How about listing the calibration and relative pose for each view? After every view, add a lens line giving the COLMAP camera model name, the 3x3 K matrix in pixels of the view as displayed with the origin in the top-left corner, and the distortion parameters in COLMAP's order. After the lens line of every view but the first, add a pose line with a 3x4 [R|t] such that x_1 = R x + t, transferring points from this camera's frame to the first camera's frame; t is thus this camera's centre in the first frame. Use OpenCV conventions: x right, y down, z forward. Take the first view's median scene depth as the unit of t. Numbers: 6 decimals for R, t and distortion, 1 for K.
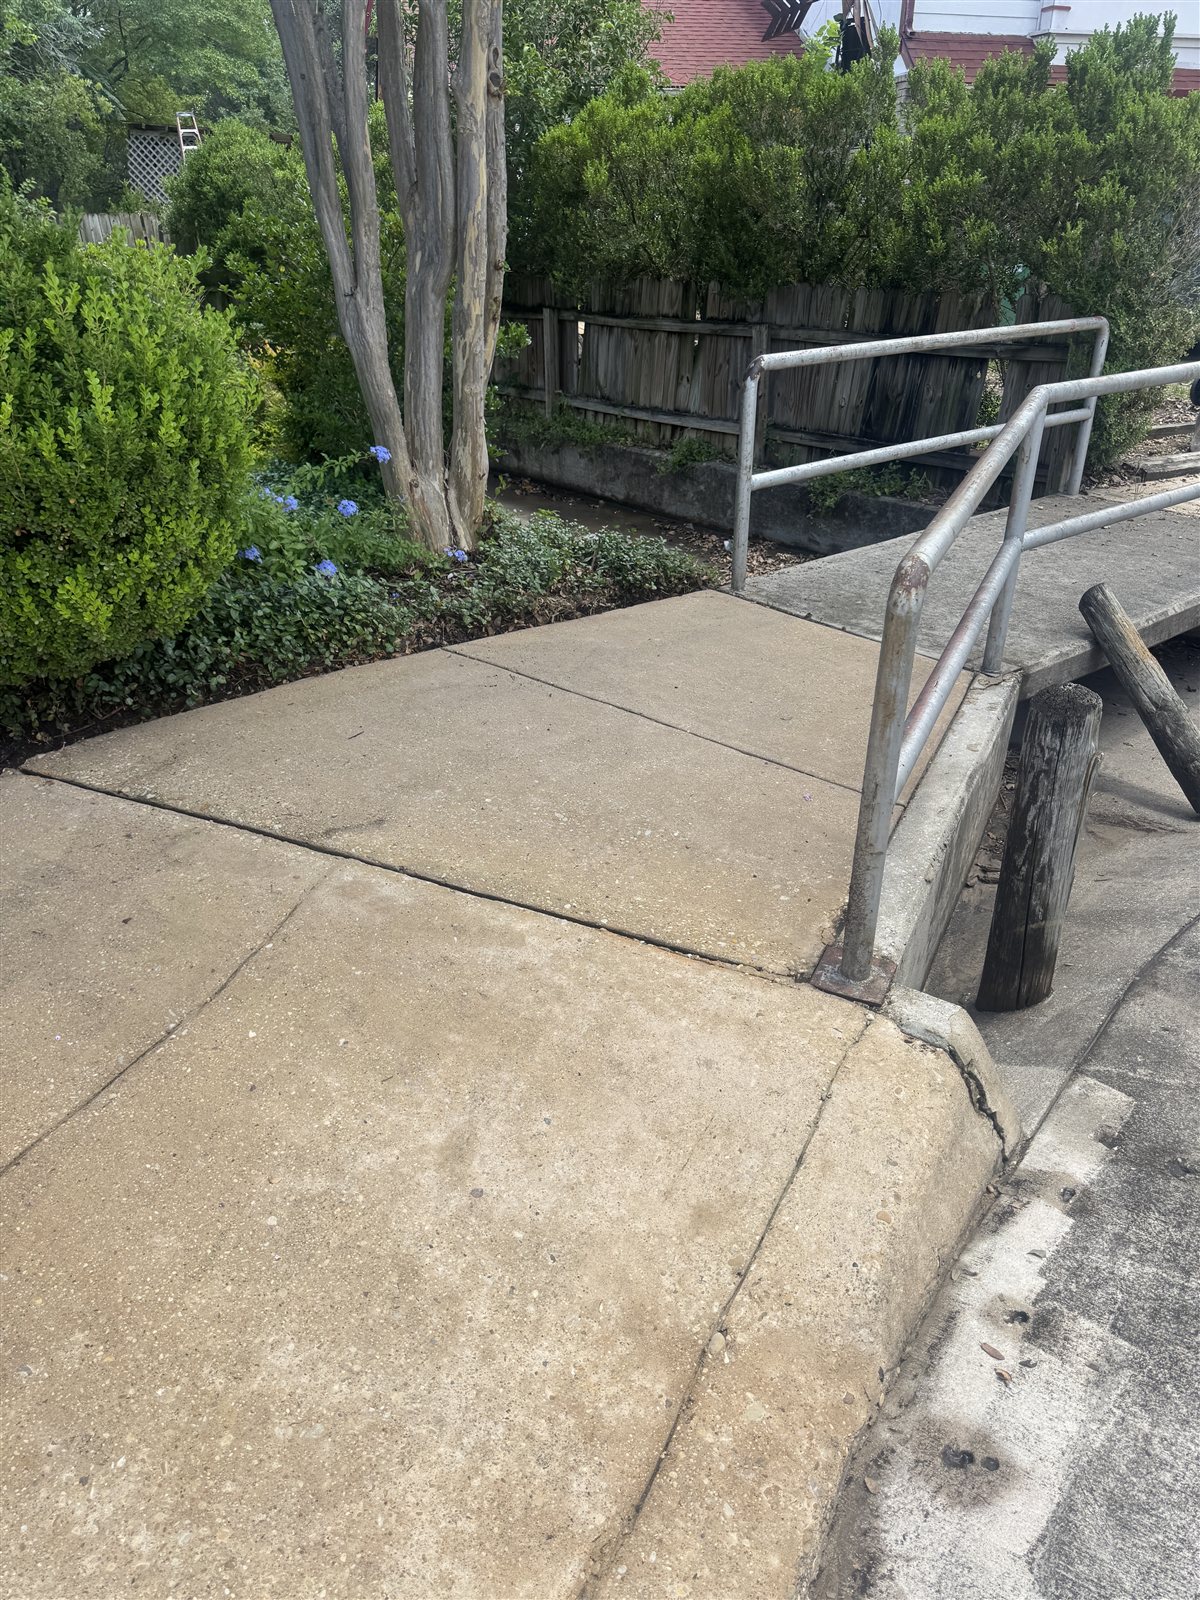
lens RADIAL K [[1143.4, 0, 599.4], [0, 1143.4, 784.9], [0, 0, 1]] dist [0.025693, 0.005367]
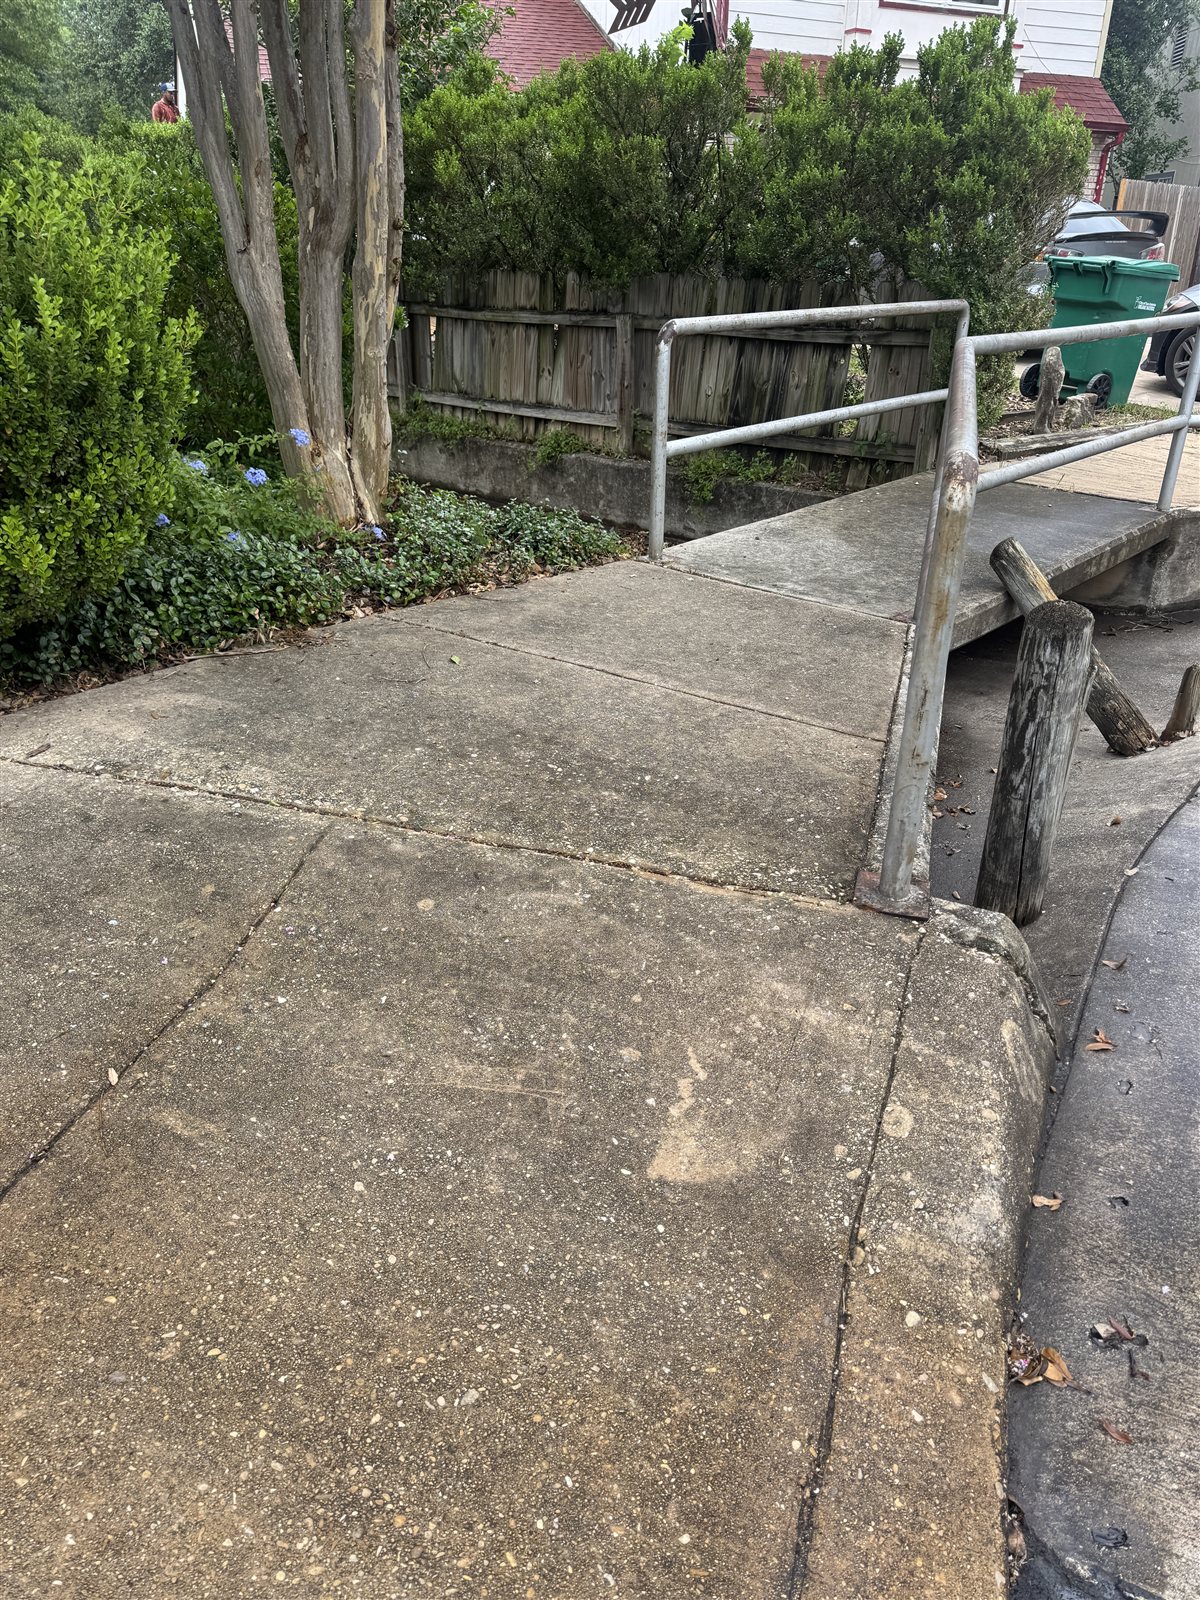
lens RADIAL K [[1138.6, 0, 600.0], [0, 1138.6, 800.0], [0, 0, 1]] dist [0.014445, -0.007035]
pose [[0.985415, -0.057138, 0.160289, -0.098349], [0.058676, 0.998265, -0.004874, 0.040886], [-0.159732, 0.014208, 0.987058, 0.037247]]
